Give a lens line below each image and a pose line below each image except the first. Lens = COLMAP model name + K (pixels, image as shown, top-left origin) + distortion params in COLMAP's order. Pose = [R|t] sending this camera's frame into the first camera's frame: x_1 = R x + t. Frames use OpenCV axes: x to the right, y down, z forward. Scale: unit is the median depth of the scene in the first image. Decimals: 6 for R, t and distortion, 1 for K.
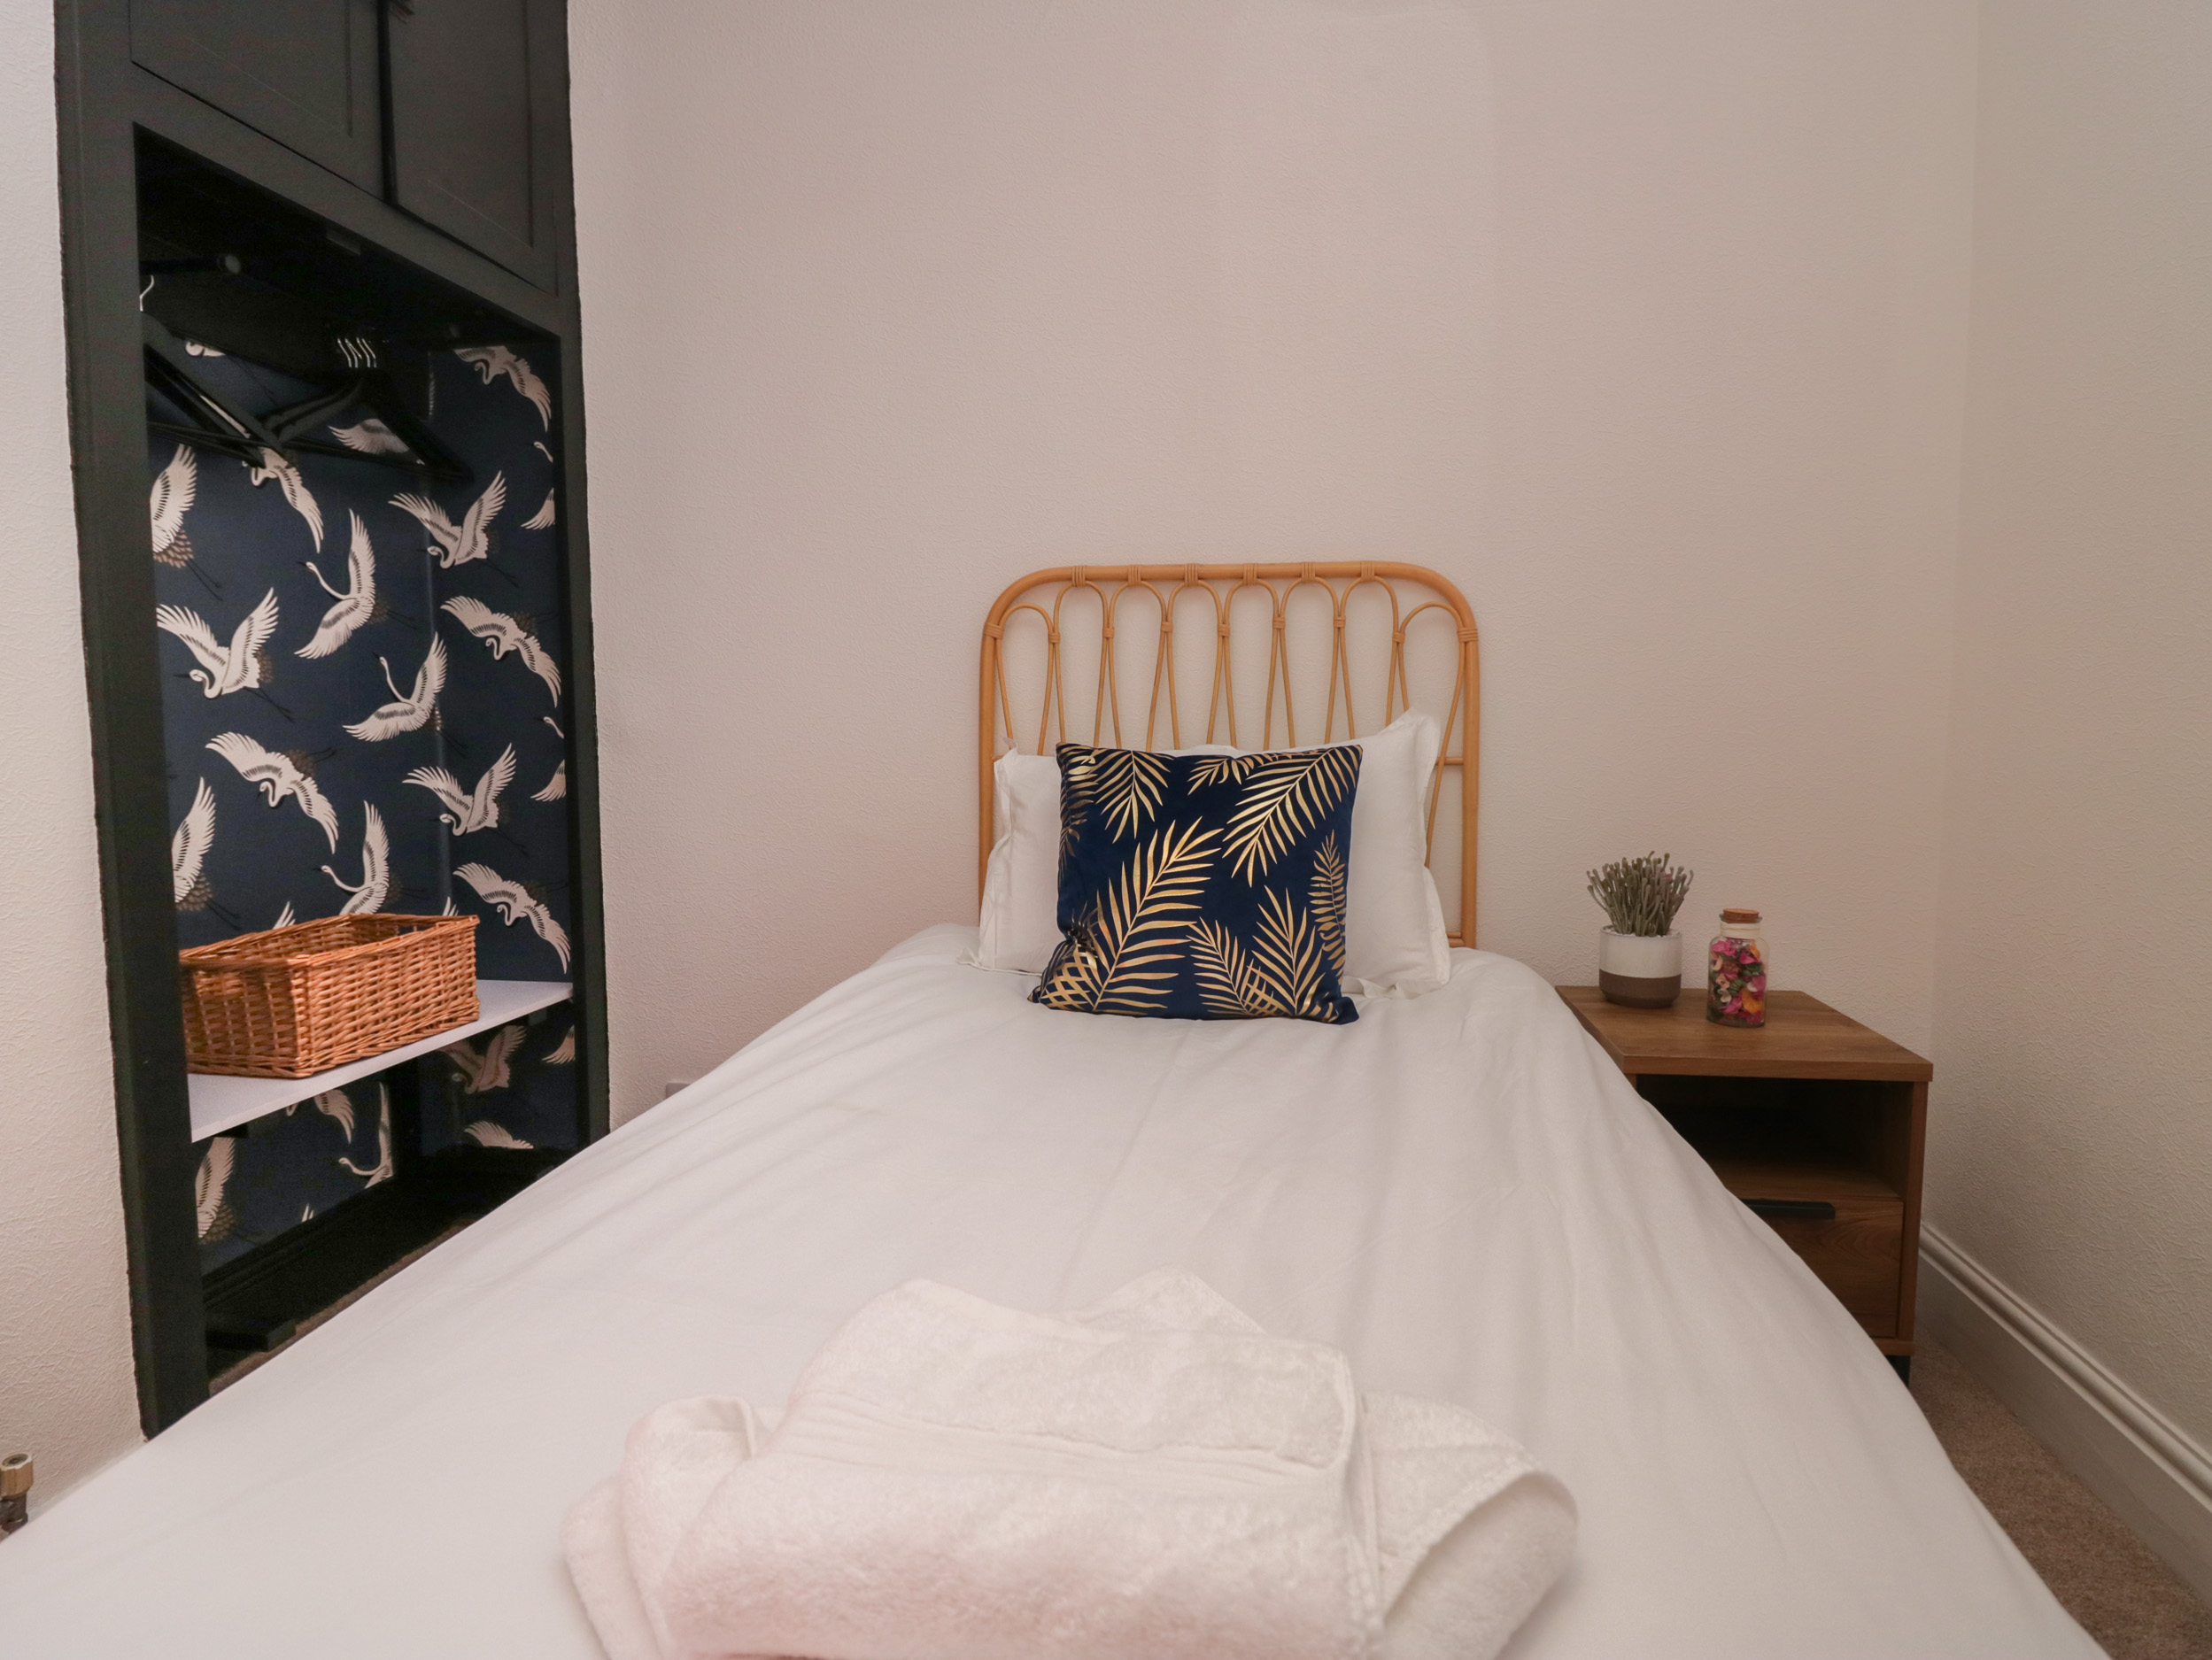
lens RADIAL K [[1157.3, 0, 1121.4], [0, 1157.3, 794.5], [0, 0, 1]] dist [-0.014399, -0.007013]
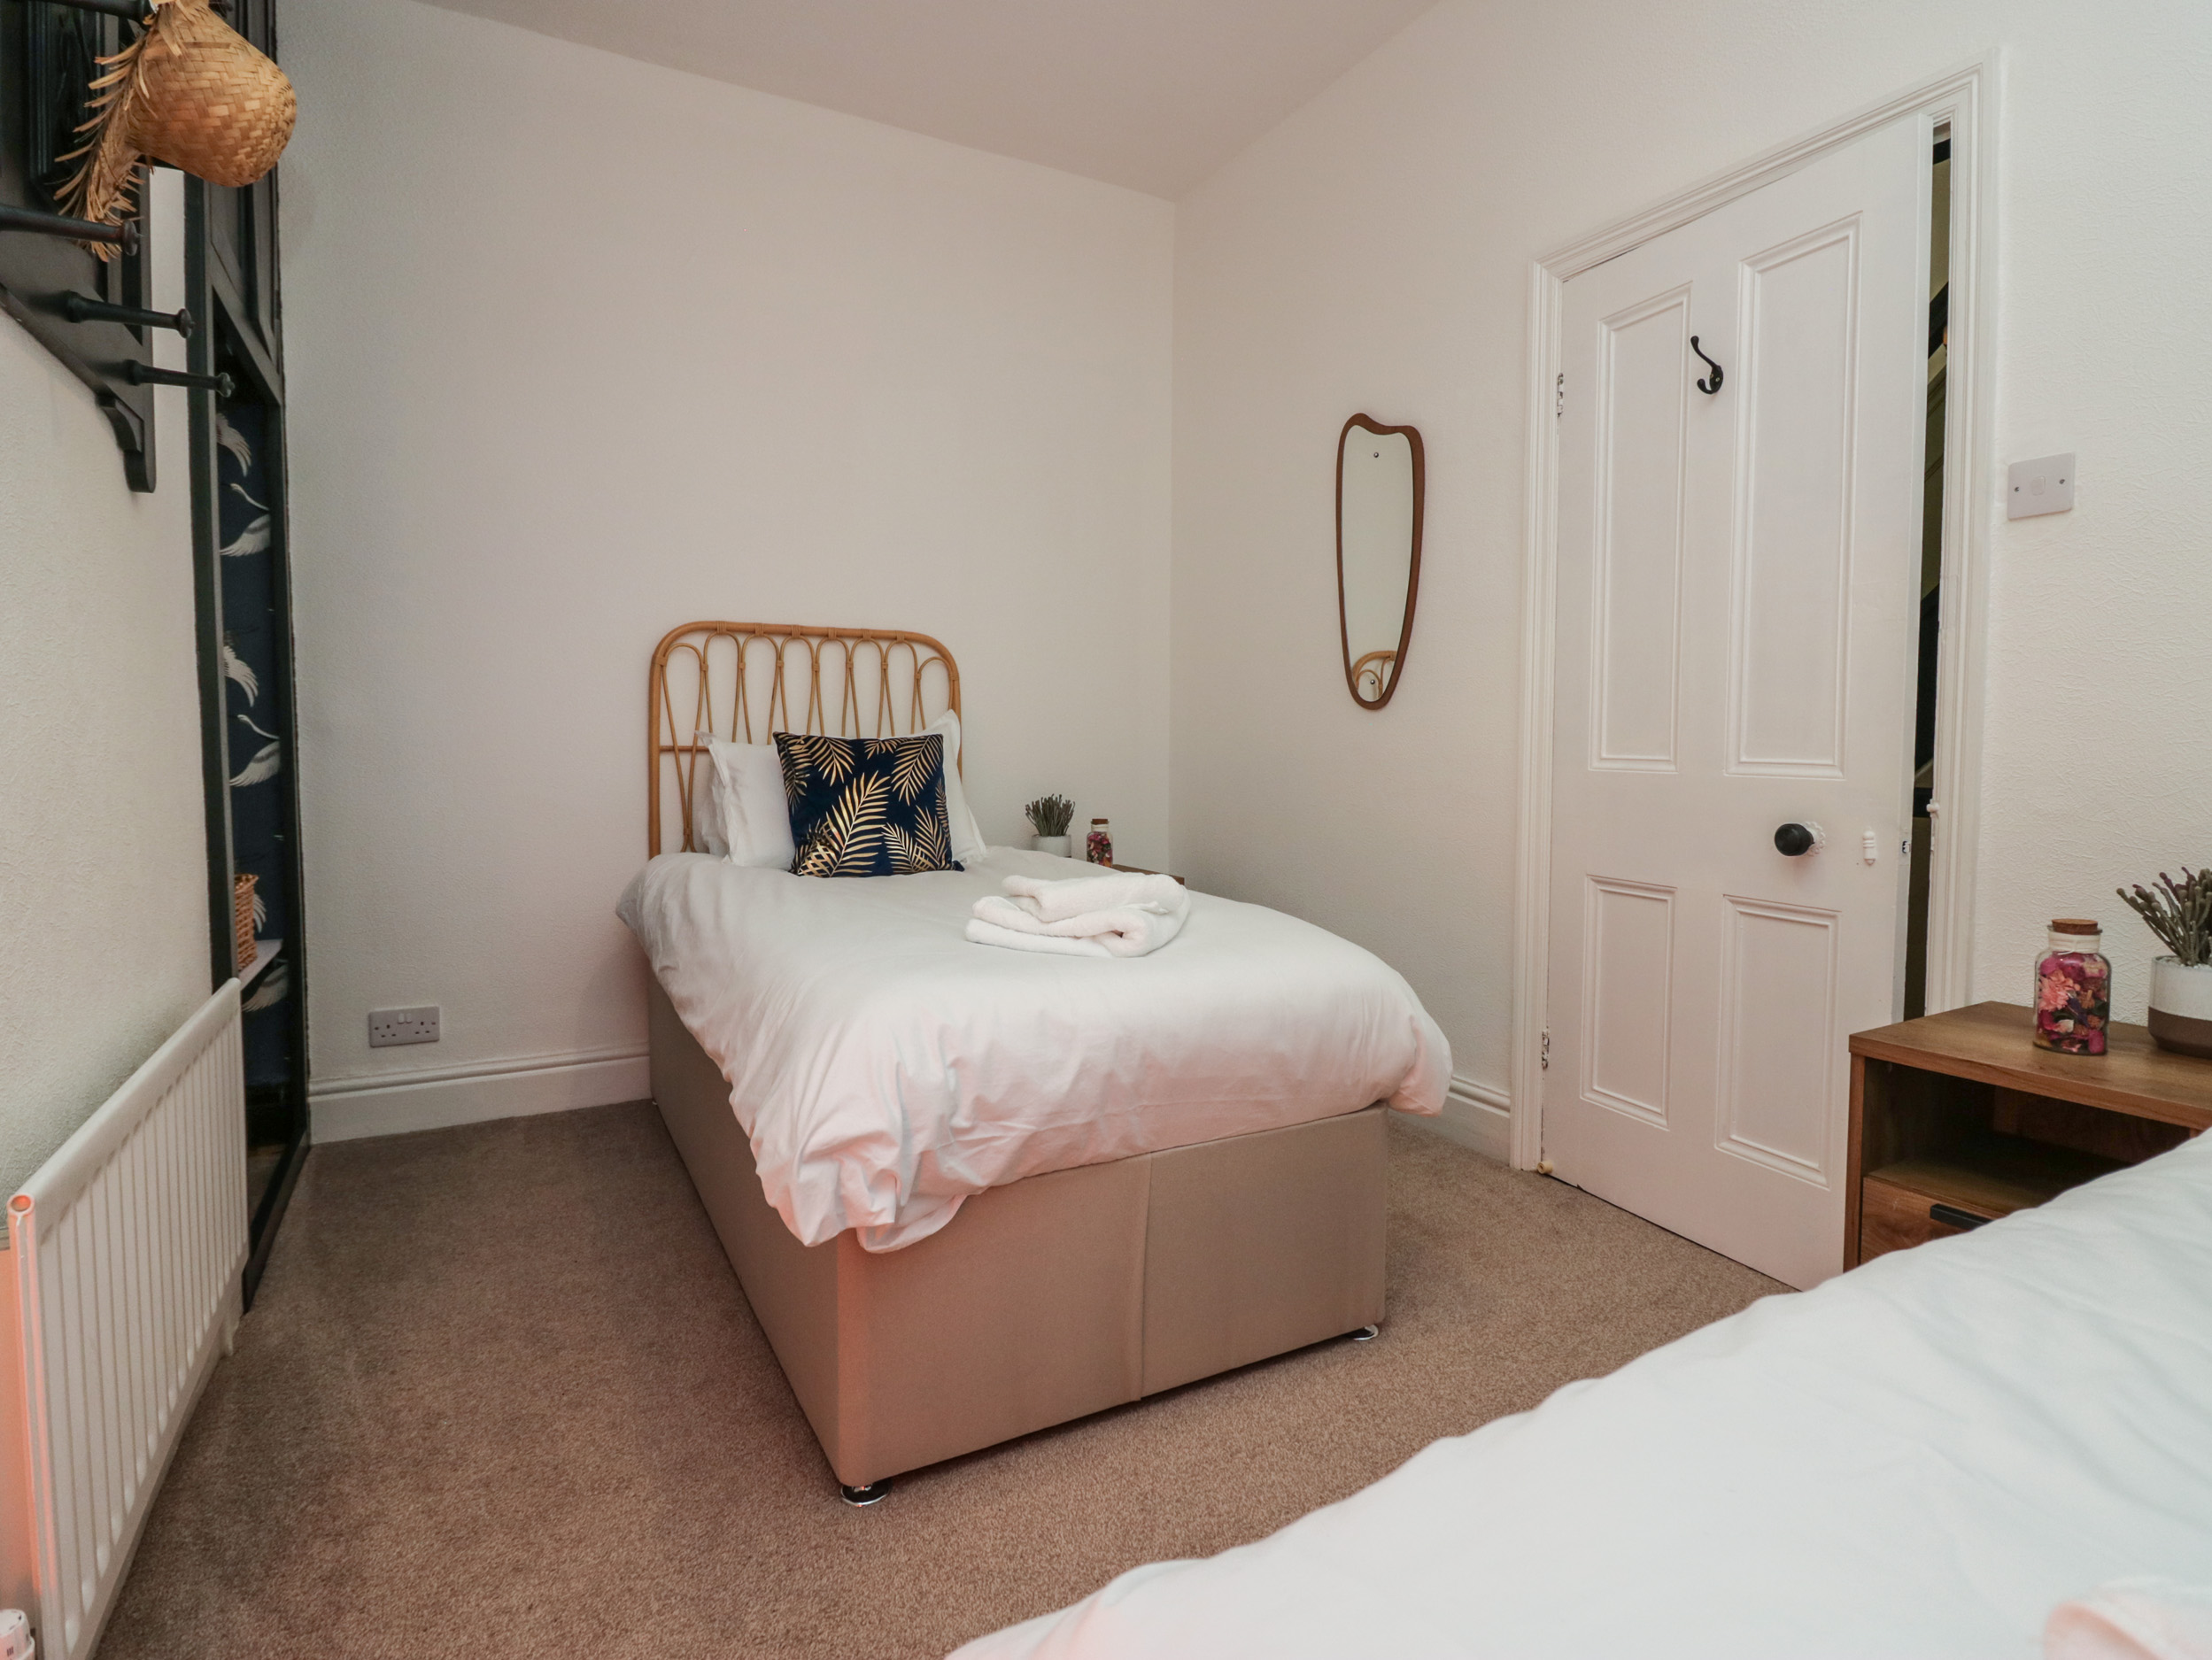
lens RADIAL K [[1157.3, 0, 1121.4], [0, 1157.3, 794.5], [0, 0, 1]] dist [-0.014399, -0.007013]
pose [[0.789935, -0.025278, 0.612670, -0.751296], [0.038906, 0.999203, -0.008937, 0.088461], [-0.611955, 0.030896, 0.790289, -0.697051]]
